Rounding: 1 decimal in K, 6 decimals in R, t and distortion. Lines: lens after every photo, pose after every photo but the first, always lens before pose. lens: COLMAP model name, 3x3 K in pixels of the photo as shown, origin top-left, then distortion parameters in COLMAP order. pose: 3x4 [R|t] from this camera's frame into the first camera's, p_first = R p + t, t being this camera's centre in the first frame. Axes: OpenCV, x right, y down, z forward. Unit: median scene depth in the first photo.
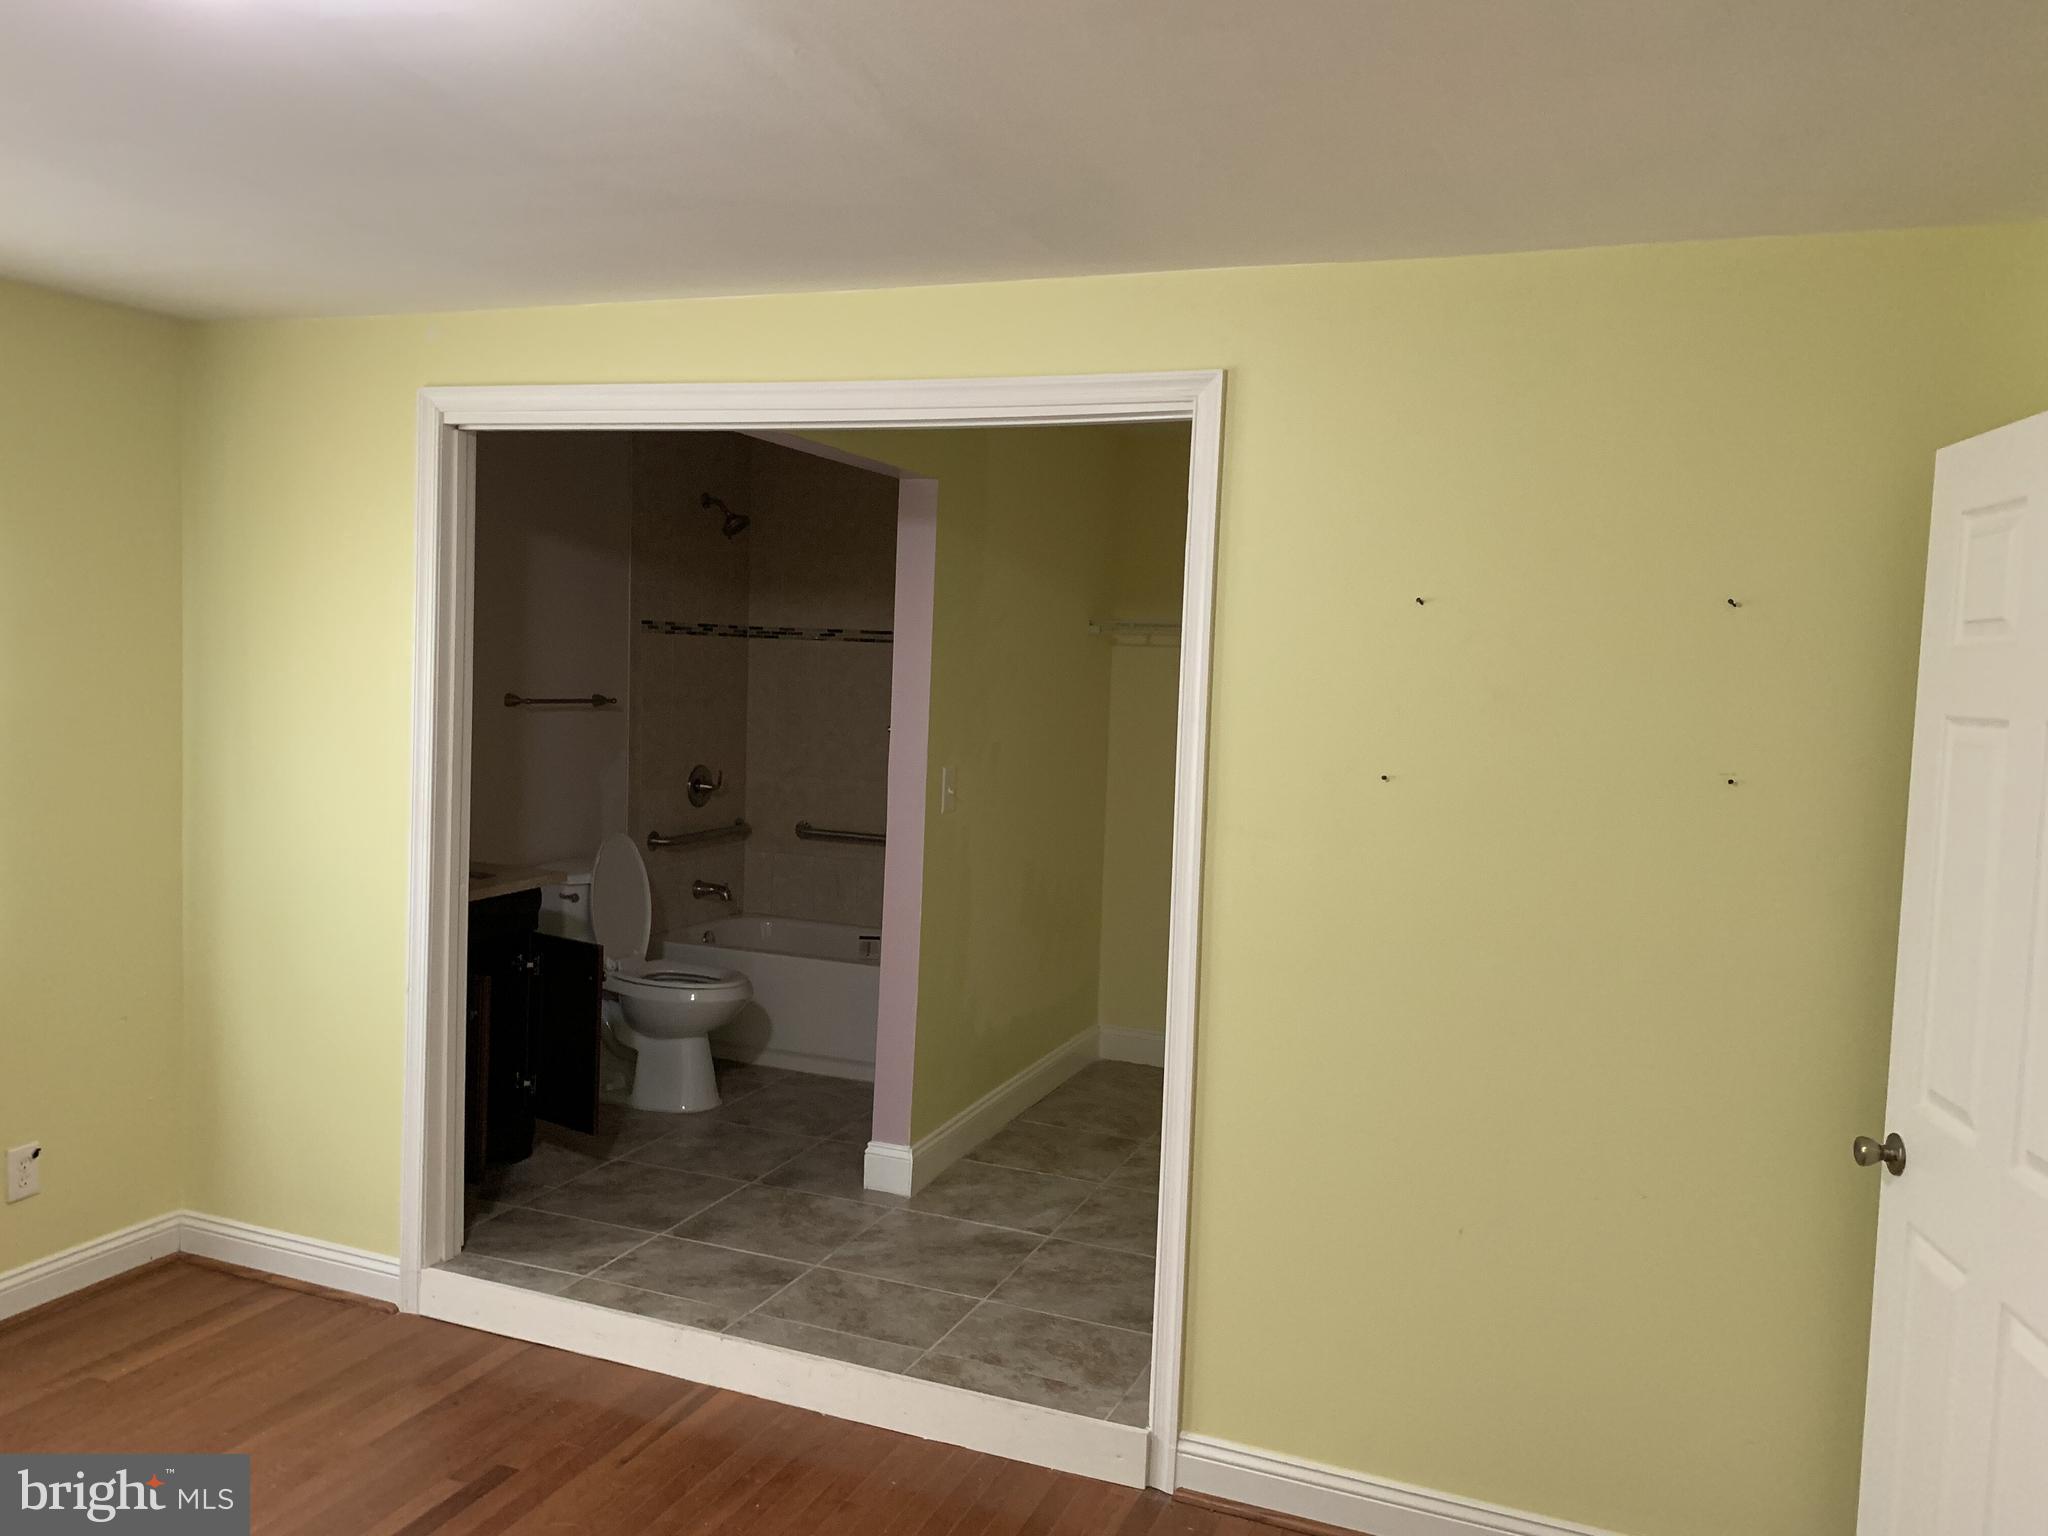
lens RADIAL K [[1567.2, 0, 1021.0], [0, 1567.2, 767.8], [0, 0, 1]] dist [0.032279, -0.015201]
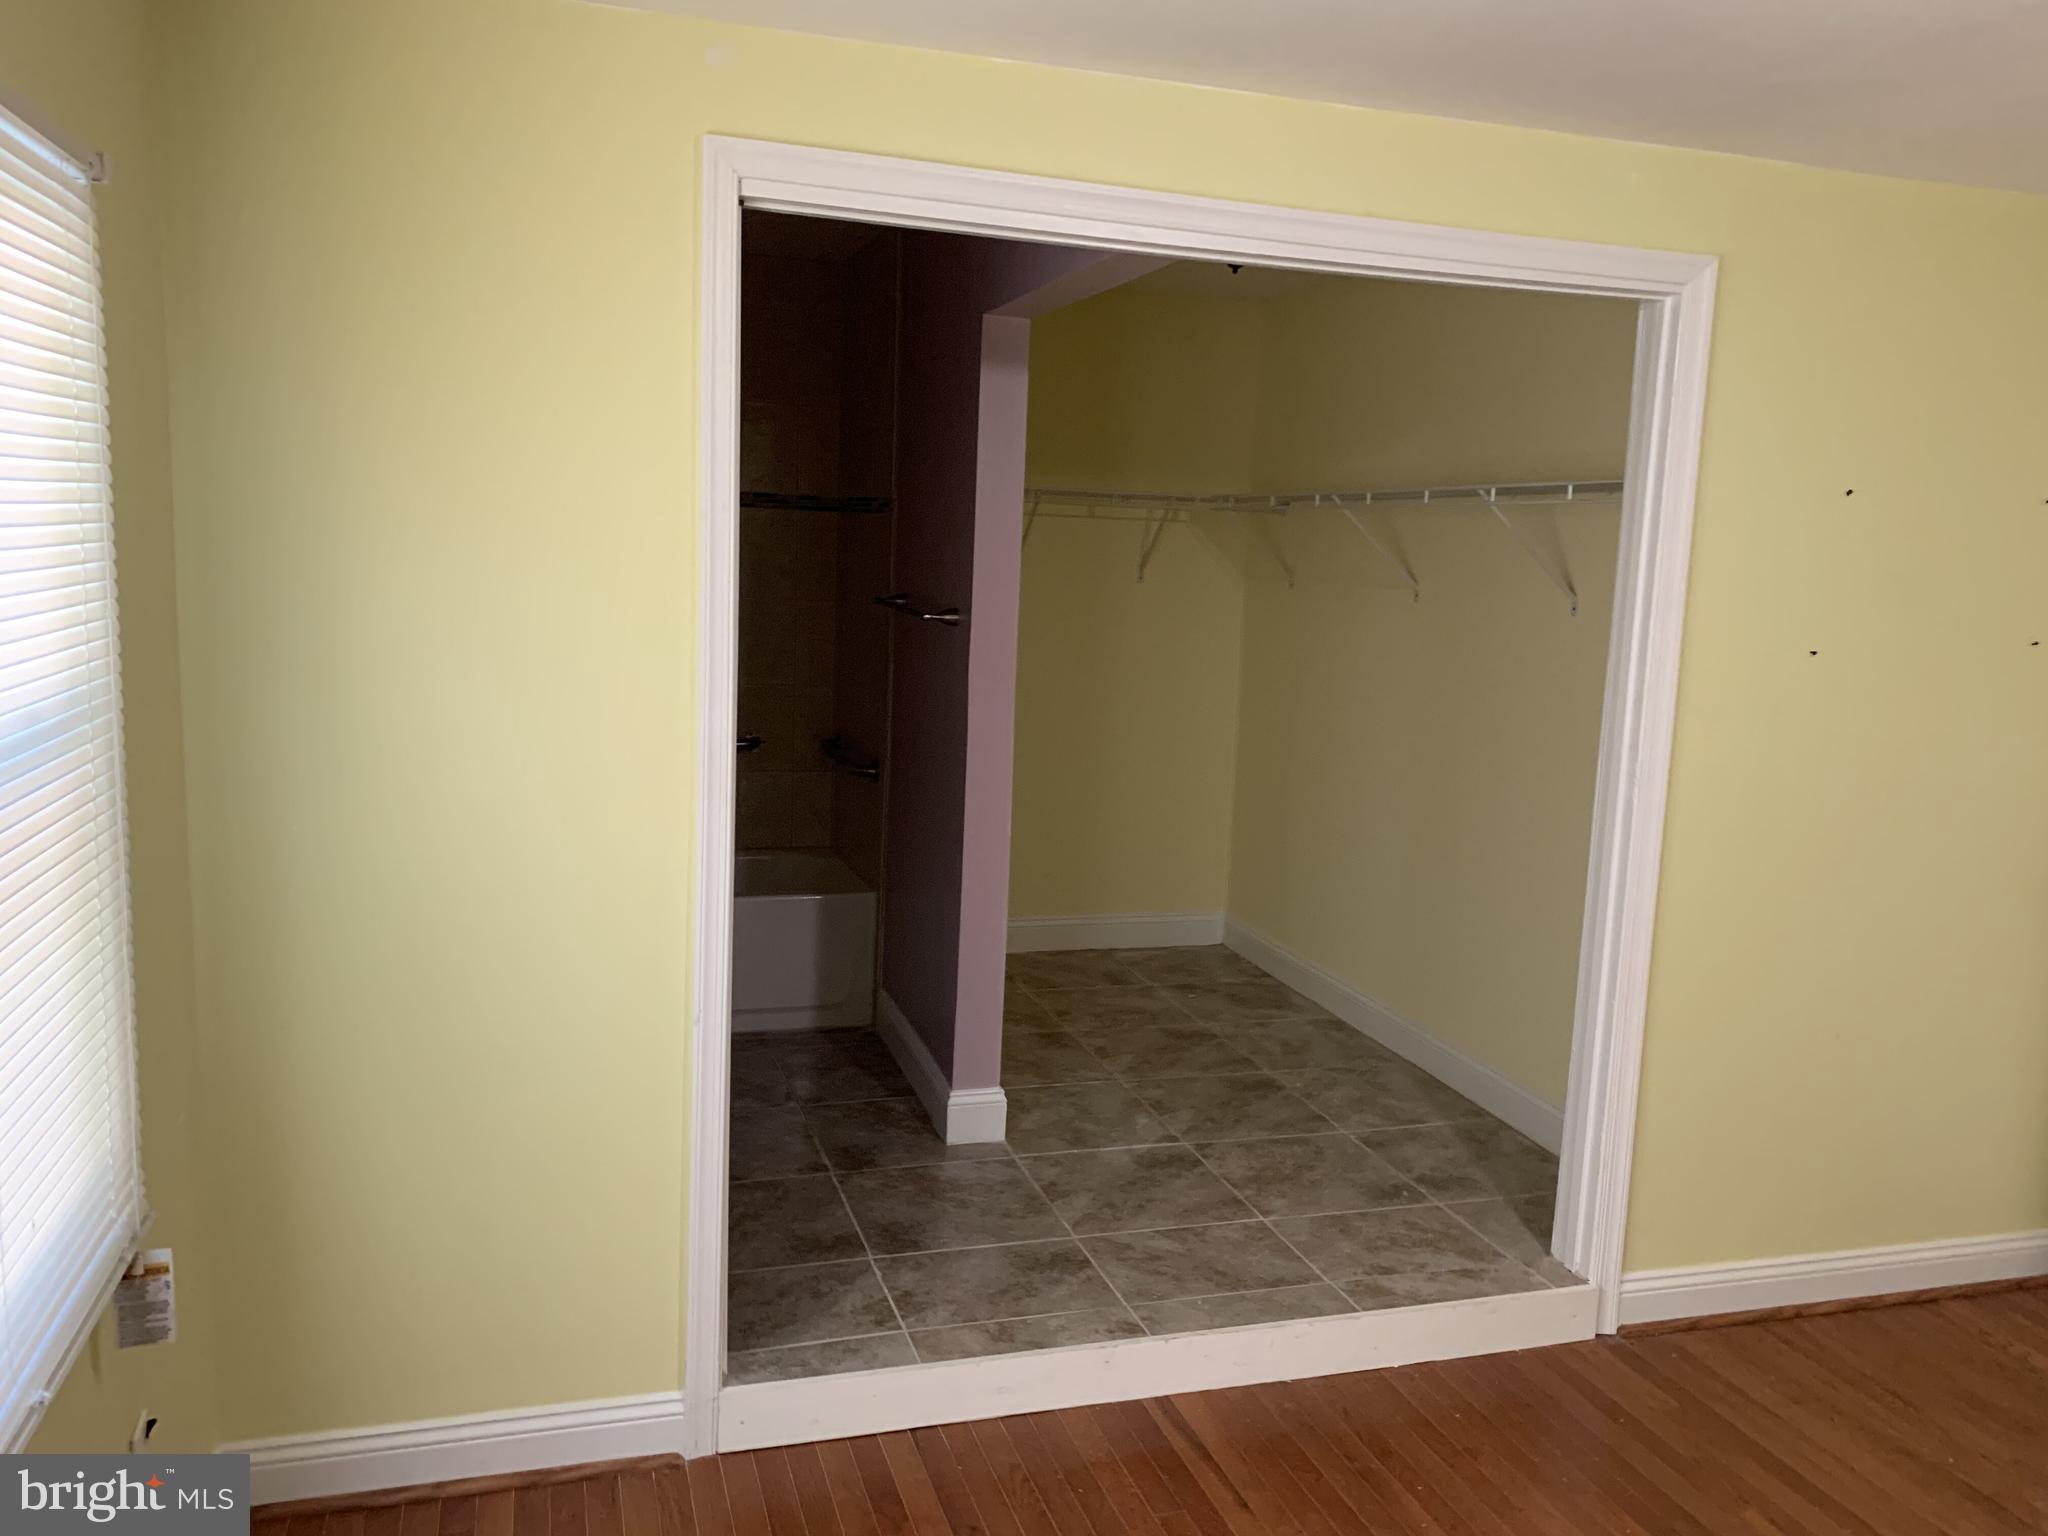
lens RADIAL K [[1567.2, 0, 1028.0], [0, 1567.2, 764.9], [0, 0, 1]] dist [0.032279, -0.015201]
pose [[0.778288, -0.098351, 0.620158, -0.684611], [0.034531, 0.992866, 0.114122, -0.046211], [-0.626958, -0.067405, 0.776132, 0.365496]]
